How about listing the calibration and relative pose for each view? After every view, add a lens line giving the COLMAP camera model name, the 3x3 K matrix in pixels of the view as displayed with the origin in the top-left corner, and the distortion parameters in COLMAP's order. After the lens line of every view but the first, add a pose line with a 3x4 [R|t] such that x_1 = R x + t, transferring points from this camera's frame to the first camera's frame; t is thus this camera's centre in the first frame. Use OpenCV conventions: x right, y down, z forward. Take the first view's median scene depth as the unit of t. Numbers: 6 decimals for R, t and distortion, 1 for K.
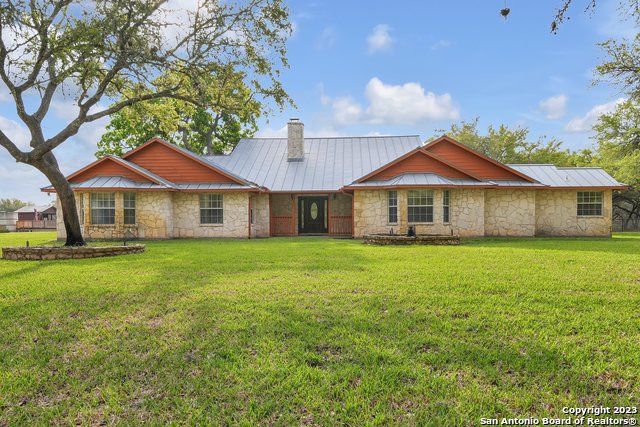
lens RADIAL K [[438.4, 0, 308.3], [0, 438.4, 214.9], [0, 0, 1]] dist [-0.001249, -0.000868]
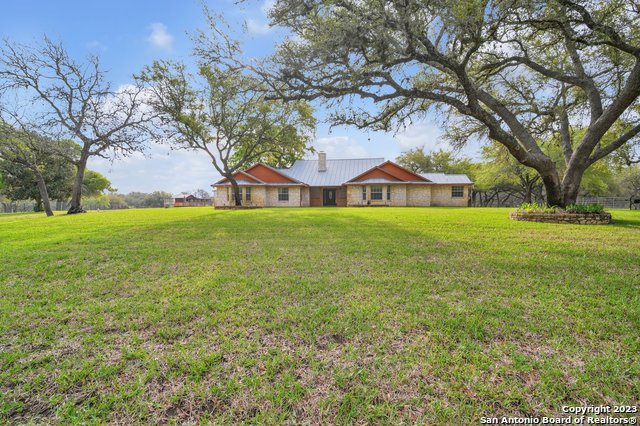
lens RADIAL K [[321.1, 0, 320.0], [0, 321.1, 213.0], [0, 0, 1]] dist [-0.000579, -0.000050]
pose [[0.998086, 0.002955, -0.061764, 0.065740], [-0.001074, 0.999535, 0.030465, 0.032961], [0.061825, -0.030341, 0.997626, -0.630728]]
